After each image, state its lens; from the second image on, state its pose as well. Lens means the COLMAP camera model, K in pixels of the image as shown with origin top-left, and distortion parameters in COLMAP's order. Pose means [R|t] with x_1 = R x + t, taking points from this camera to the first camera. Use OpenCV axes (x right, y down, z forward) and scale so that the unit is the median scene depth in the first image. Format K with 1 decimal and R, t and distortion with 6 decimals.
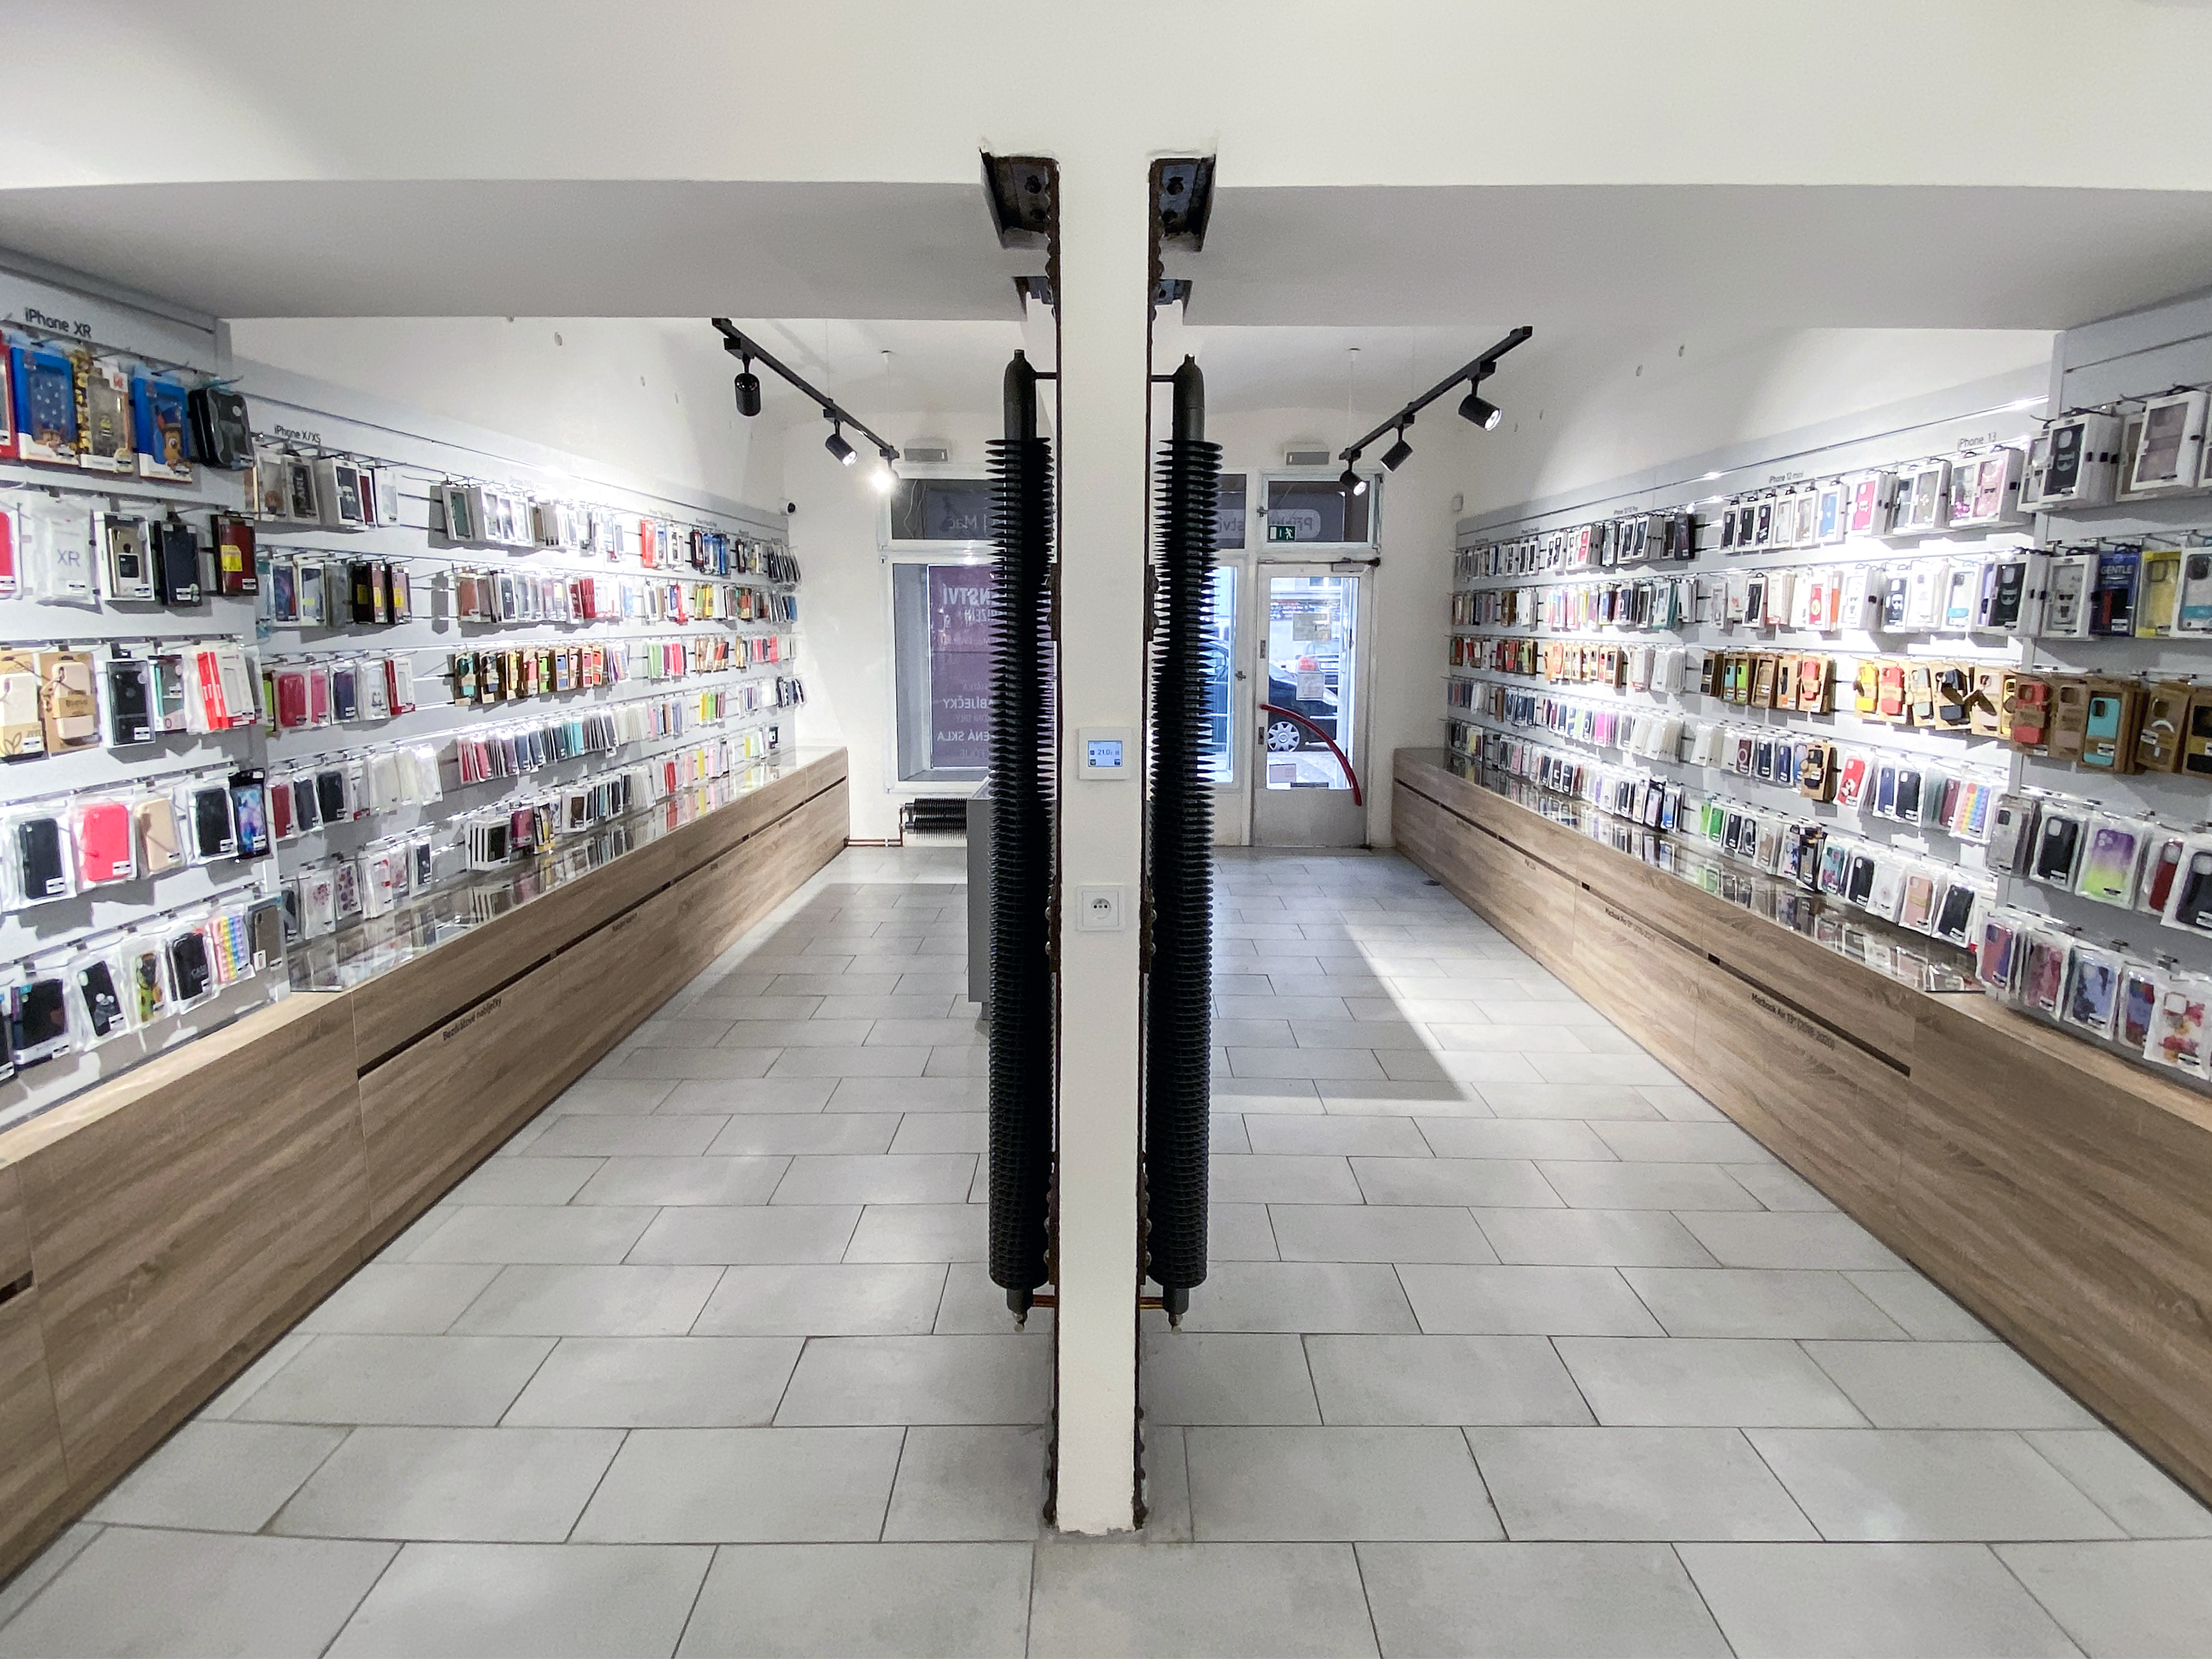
lens RADIAL K [[1145.6, 0, 1097.2], [0, 1145.6, 842.1], [0, 0, 1]] dist [-0.001368, -0.005332]
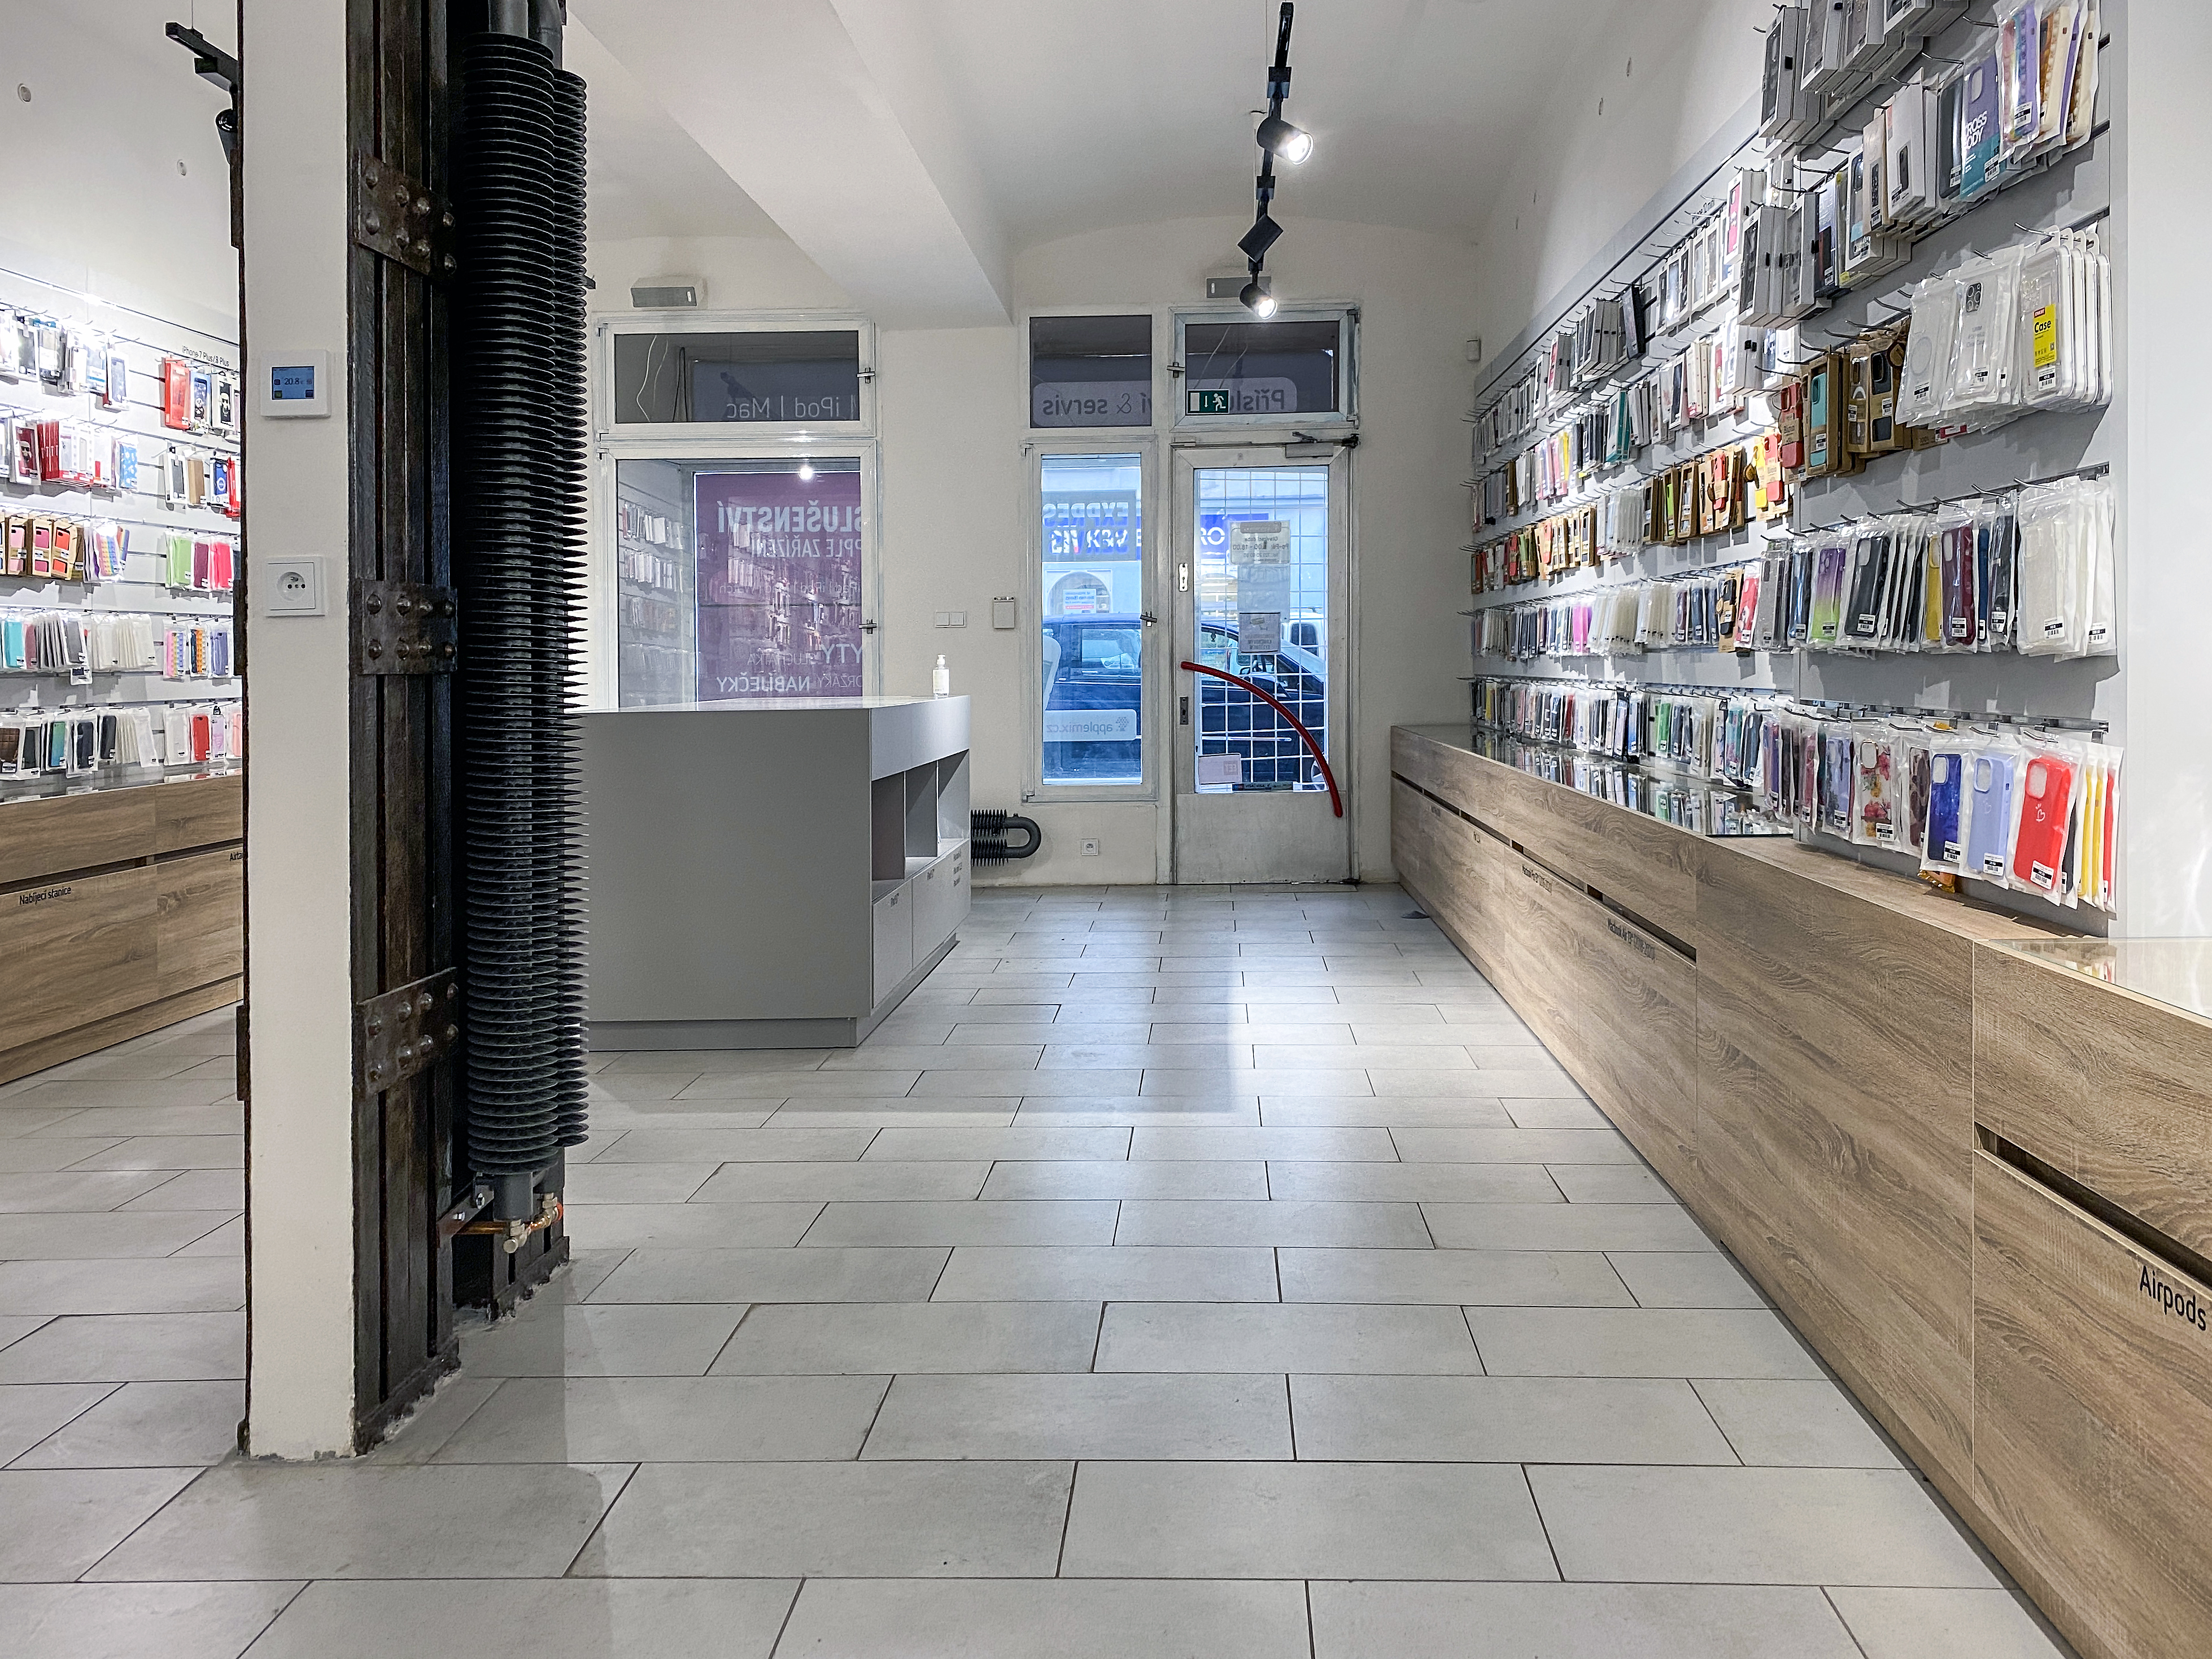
lens RADIAL K [[1912.0, 0, 1112.9], [0, 1912.0, 811.7], [0, 0, 1]] dist [-0.026440, 0.010359]
pose [[0.999523, -0.013353, -0.027837, 0.218385], [0.010197, 0.993812, -0.110608, 0.132426], [0.029142, 0.110272, 0.993474, -0.089011]]
